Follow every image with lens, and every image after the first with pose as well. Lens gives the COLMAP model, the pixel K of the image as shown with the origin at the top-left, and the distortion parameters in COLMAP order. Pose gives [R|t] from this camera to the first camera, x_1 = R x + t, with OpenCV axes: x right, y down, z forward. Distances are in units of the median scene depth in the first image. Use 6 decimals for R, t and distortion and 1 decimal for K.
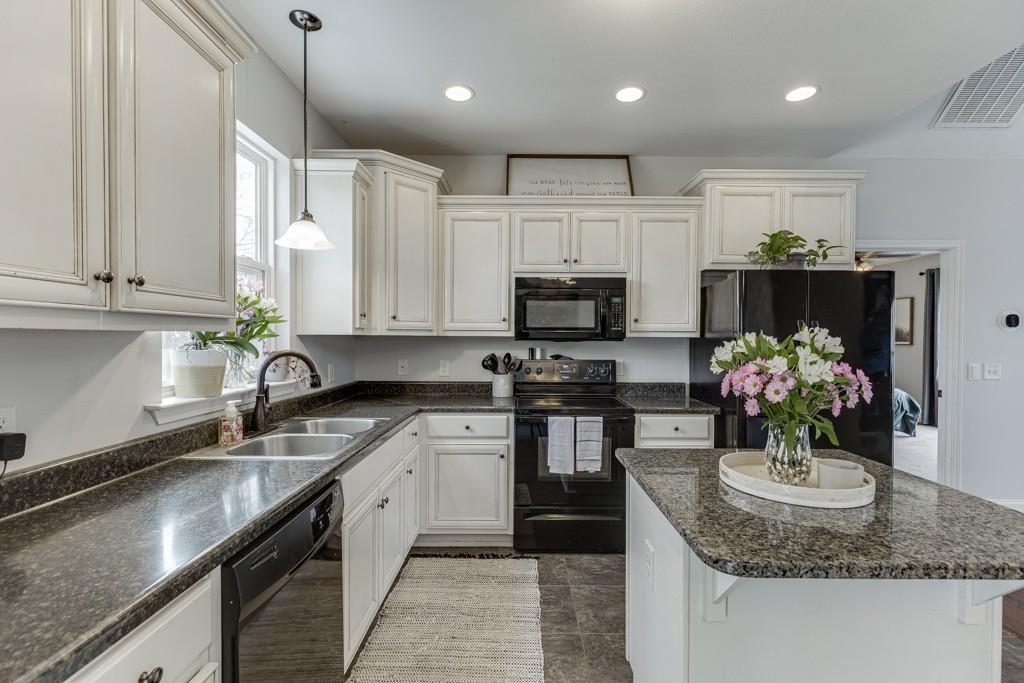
lens RADIAL K [[455.8, 0, 517.3], [0, 455.8, 343.0], [0, 0, 1]] dist [0.002190, -0.000419]
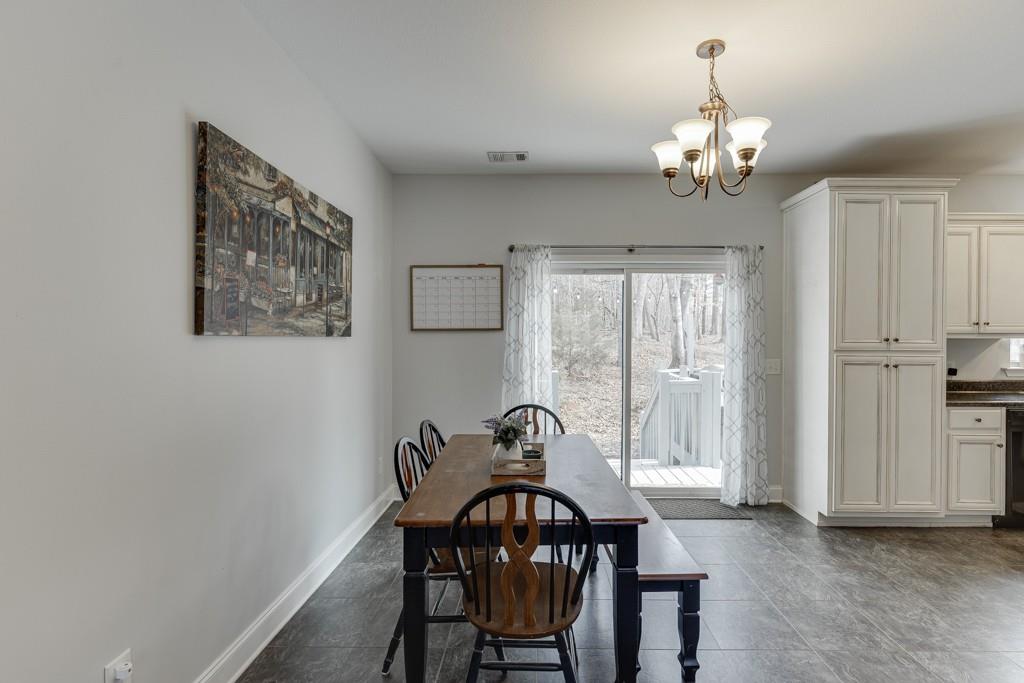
lens RADIAL K [[480.9, 0, 531.1], [0, 480.9, 339.3], [0, 0, 1]] dist [-0.004899, -0.001168]
pose [[-0.011882, -0.000378, -0.999929, 0.987126], [-0.013825, 0.999904, -0.000214, 0.009024], [0.999834, 0.013822, -0.011886, -0.833335]]
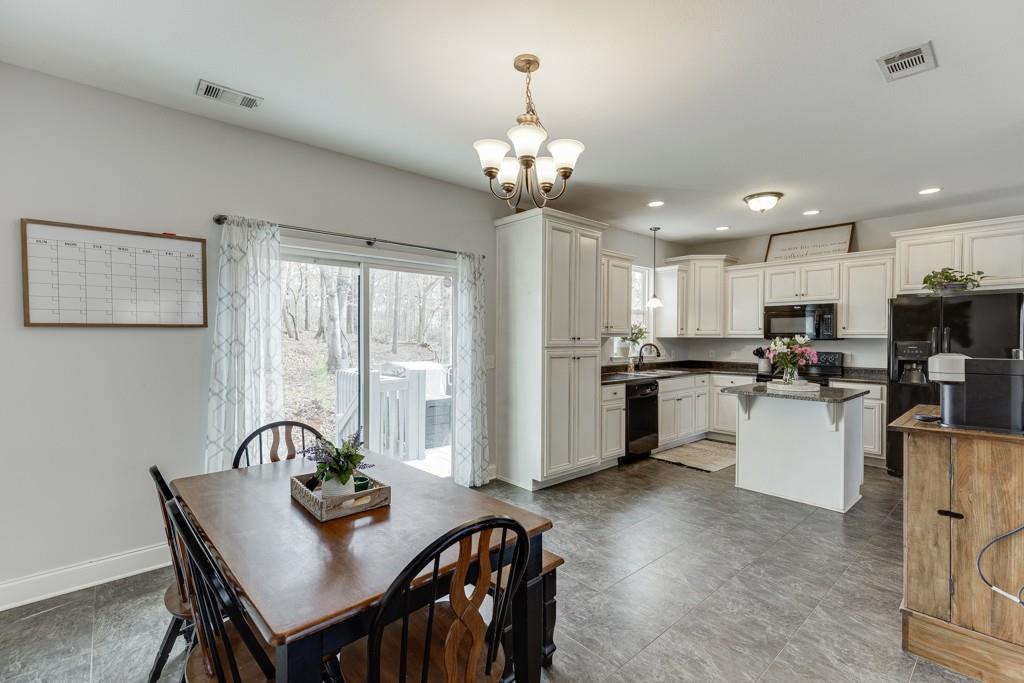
lens RADIAL K [[455.8, 0, 517.3], [0, 455.8, 343.0], [0, 0, 1]] dist [0.002190, -0.000419]
pose [[0.667641, 0.006888, -0.744452, 0.774095], [-0.007318, 0.999970, 0.002689, 0.010105], [0.744448, 0.003652, 0.667671, -1.096706]]
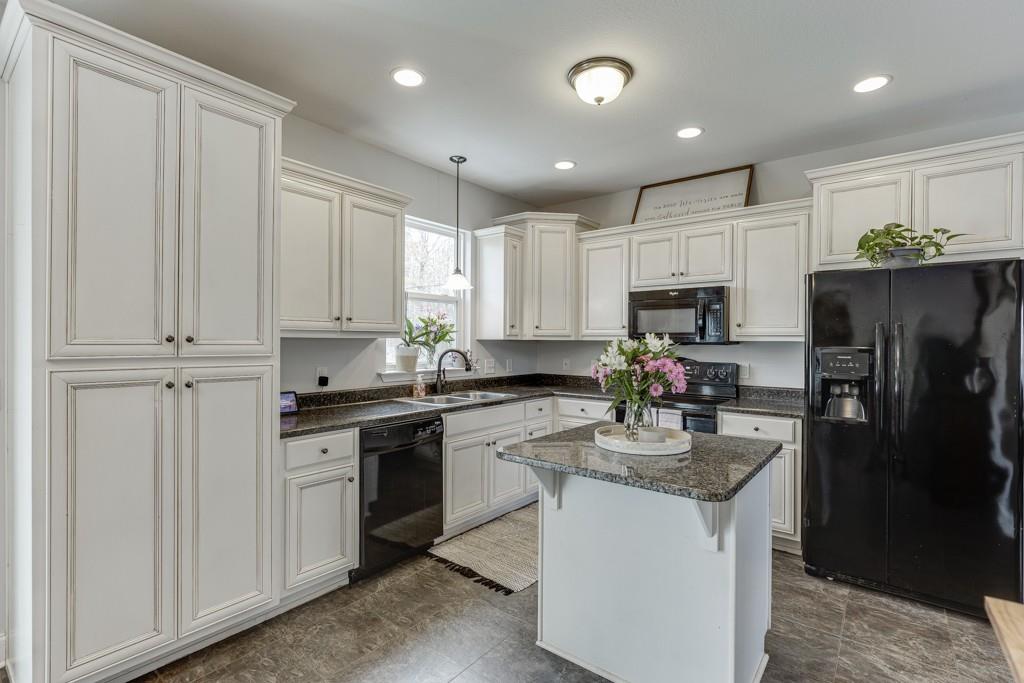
lens RADIAL K [[475.4, 0, 520.2], [0, 475.4, 343.1], [0, 0, 1]] dist [-0.001065, -0.000485]
pose [[0.791713, 0.003088, -0.610886, 0.584040], [-0.008865, 0.999940, -0.006435, 0.003195], [0.610829, 0.010511, 0.791693, -0.196386]]
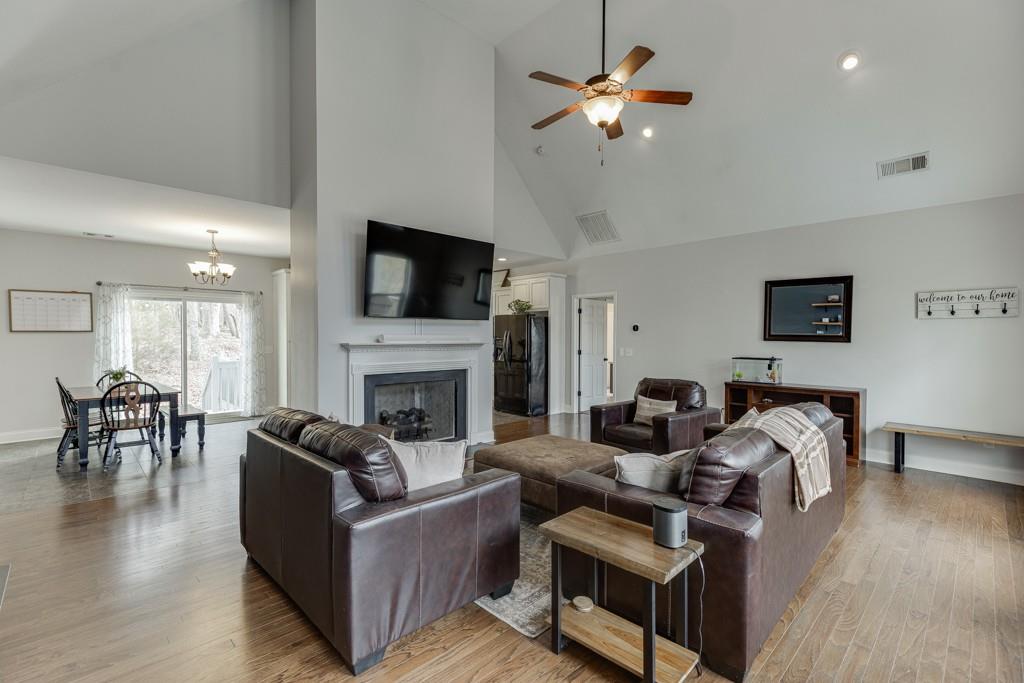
lens RADIAL K [[455.8, 0, 517.3], [0, 455.8, 343.0], [0, 0, 1]] dist [0.002190, -0.000419]
pose [[0.699453, 0.009775, -0.714612, 2.653289], [-0.006452, 0.999952, 0.007363, 0.007585], [0.714649, -0.000540, 0.699483, -1.013812]]
